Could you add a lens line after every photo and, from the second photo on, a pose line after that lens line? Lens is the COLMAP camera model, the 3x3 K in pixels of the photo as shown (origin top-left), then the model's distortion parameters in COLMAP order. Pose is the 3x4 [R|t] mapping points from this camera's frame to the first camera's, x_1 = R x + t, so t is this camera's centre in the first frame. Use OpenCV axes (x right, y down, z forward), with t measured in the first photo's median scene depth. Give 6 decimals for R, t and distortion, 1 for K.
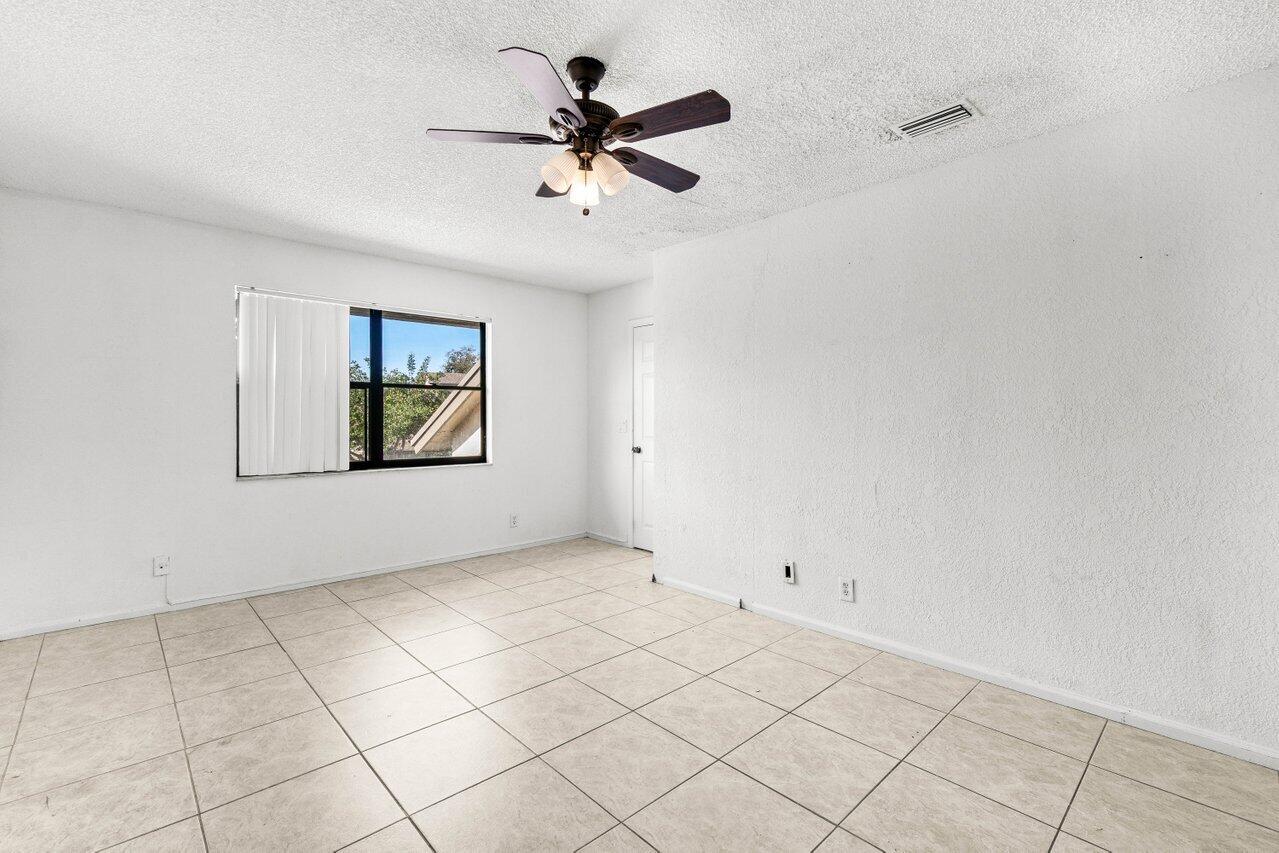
lens RADIAL K [[560.3, 0, 635.4], [0, 560.3, 424.1], [0, 0, 1]] dist [-0.000540, 0.000033]
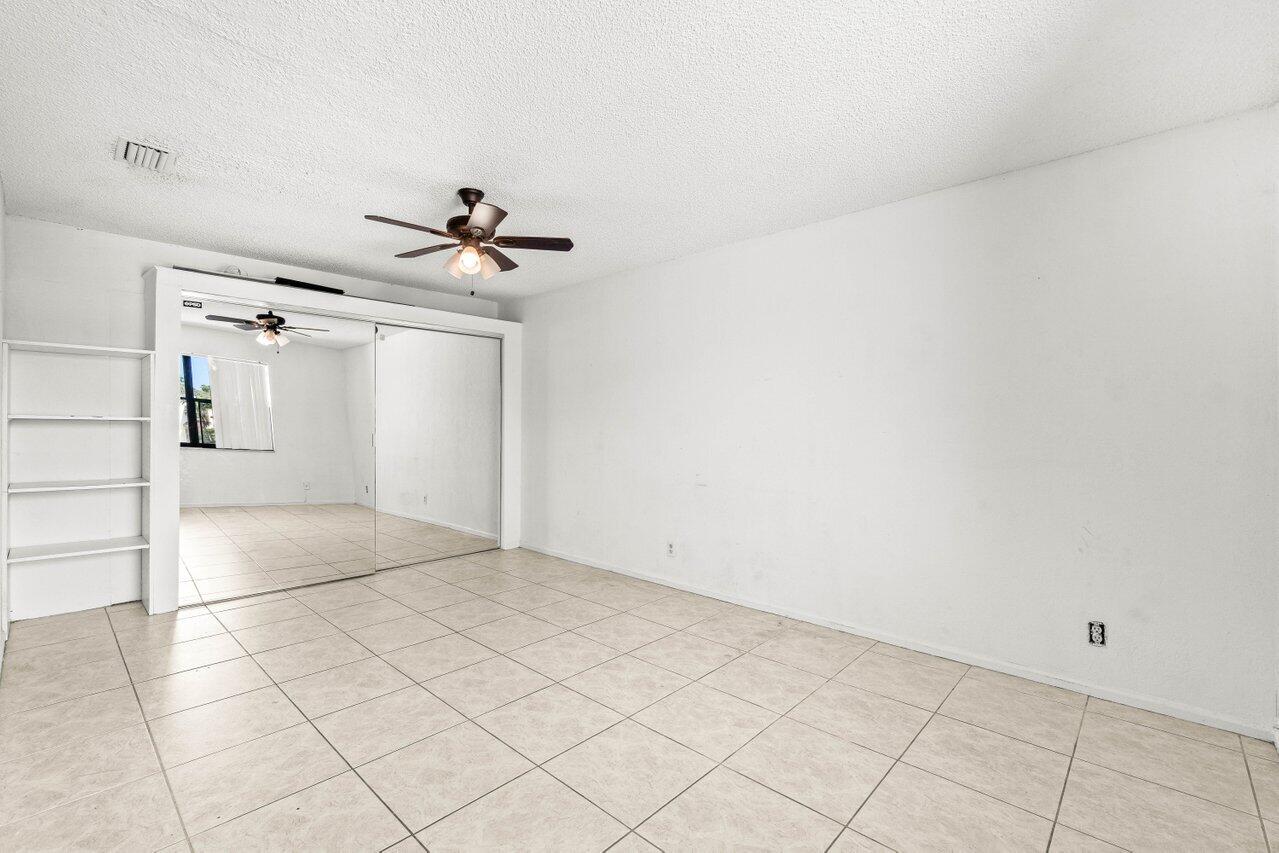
lens RADIAL K [[560.3, 0, 635.4], [0, 560.3, 424.1], [0, 0, 1]] dist [-0.000540, 0.000033]
pose [[-0.996749, -0.006453, -0.080307, -0.345568], [-0.007603, 0.999873, 0.014030, -0.029084], [0.080206, 0.014595, -0.996671, 2.139880]]
